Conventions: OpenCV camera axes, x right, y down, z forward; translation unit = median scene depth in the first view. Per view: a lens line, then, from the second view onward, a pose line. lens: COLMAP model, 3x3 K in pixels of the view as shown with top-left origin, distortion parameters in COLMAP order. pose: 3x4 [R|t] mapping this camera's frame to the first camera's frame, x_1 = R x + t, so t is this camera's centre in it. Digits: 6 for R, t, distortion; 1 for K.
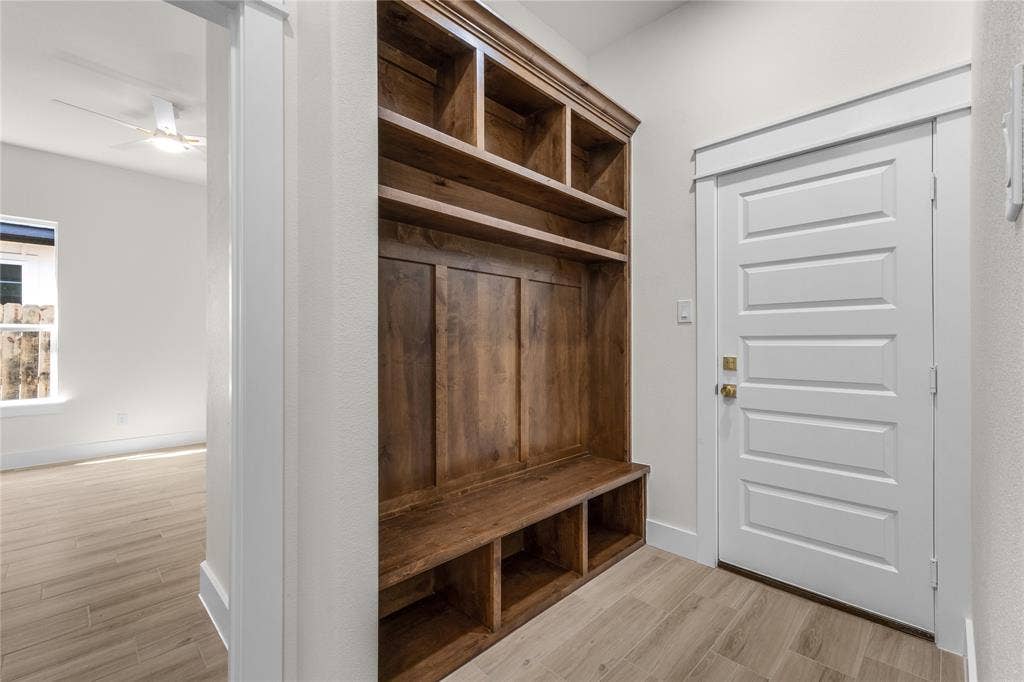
lens RADIAL K [[435.1, 0, 509.5], [0, 435.1, 348.9], [0, 0, 1]] dist [0.007340, -0.000954]
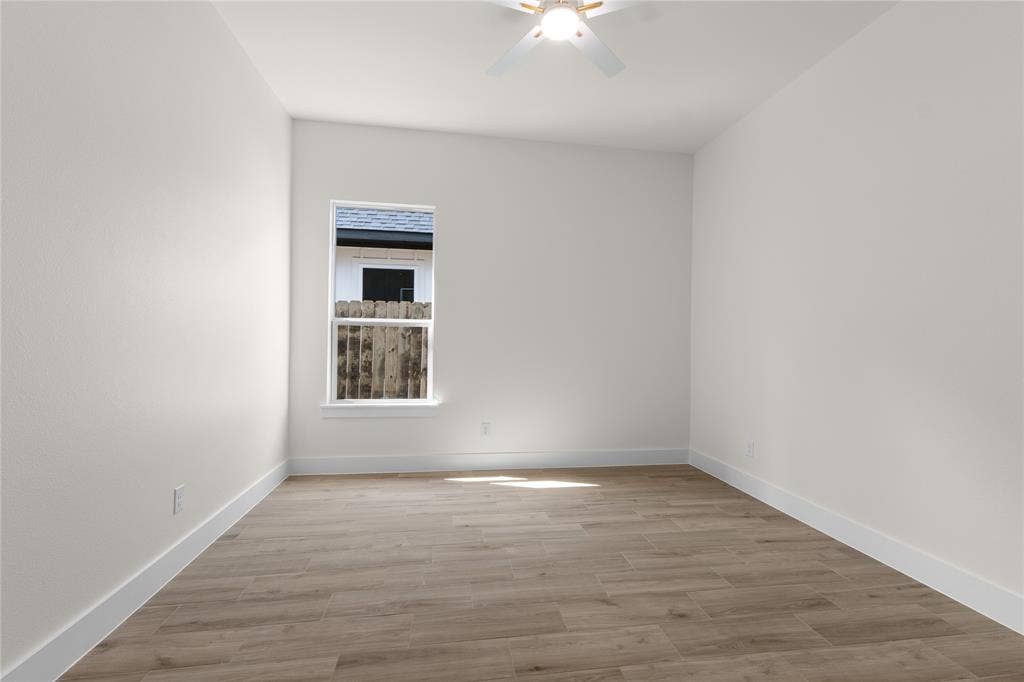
lens RADIAL K [[435.1, 0, 510.7], [0, 435.1, 334.6], [0, 0, 1]] dist [0.007340, -0.000954]
pose [[0.805761, -0.001050, -0.592240, -0.311710], [-0.007314, 0.999905, -0.011724, -0.013688], [0.592196, 0.013778, 0.805676, 0.310549]]
